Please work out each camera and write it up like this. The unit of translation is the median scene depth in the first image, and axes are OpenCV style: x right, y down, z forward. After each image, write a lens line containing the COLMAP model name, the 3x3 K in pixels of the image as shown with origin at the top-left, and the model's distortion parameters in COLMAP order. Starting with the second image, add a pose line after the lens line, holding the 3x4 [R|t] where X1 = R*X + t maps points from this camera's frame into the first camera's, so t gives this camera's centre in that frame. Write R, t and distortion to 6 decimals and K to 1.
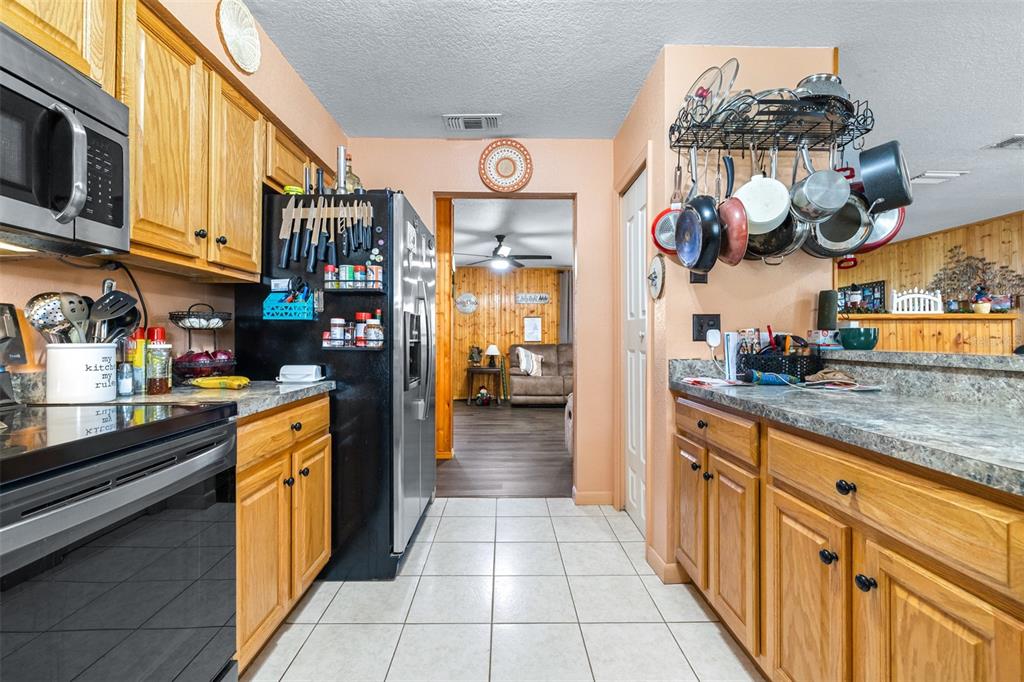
lens RADIAL K [[435.0, 0, 512.0], [0, 435.0, 341.0], [0, 0, 1]] dist [0.000651, -0.000860]
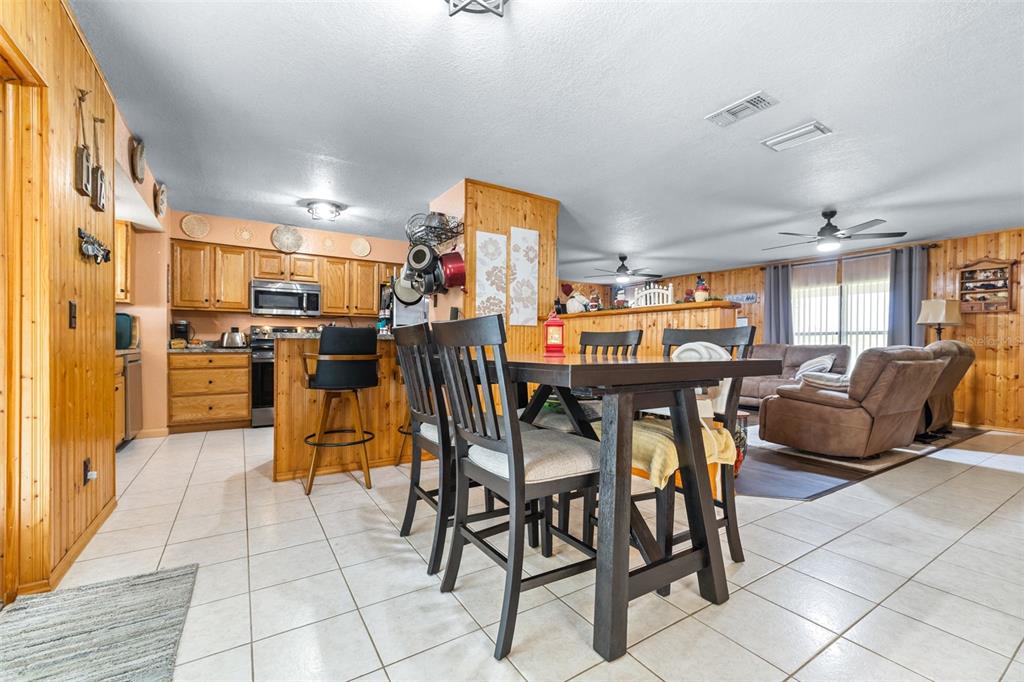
lens RADIAL K [[435.0, 0, 512.0], [0, 435.0, 341.0], [0, 0, 1]] dist [0.000651, -0.000860]
pose [[0.521174, -0.004080, -0.853441, 1.695523], [-0.011427, 0.999866, -0.011758, 0.041245], [0.853374, 0.015880, 0.521057, 0.135857]]
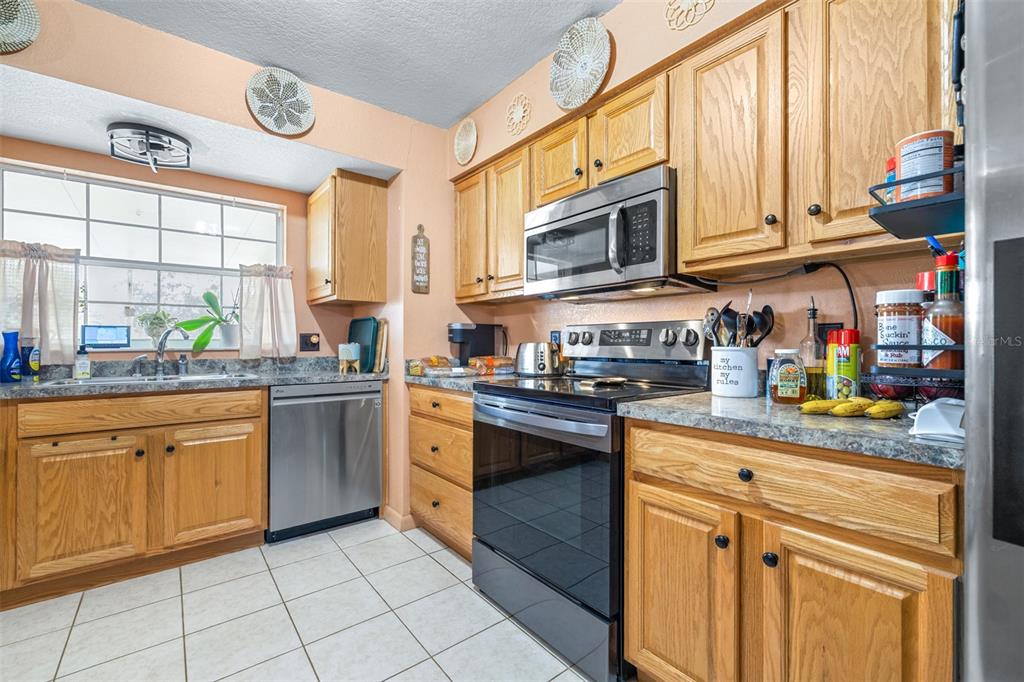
lens RADIAL K [[435.0, 0, 512.0], [0, 435.0, 341.0], [0, 0, 1]] dist [0.000651, -0.000860]
pose [[-0.795239, -0.002787, -0.606290, 0.102432], [-0.006421, 0.999972, 0.003825, -0.007103], [0.606262, 0.006935, -0.795235, 0.714166]]
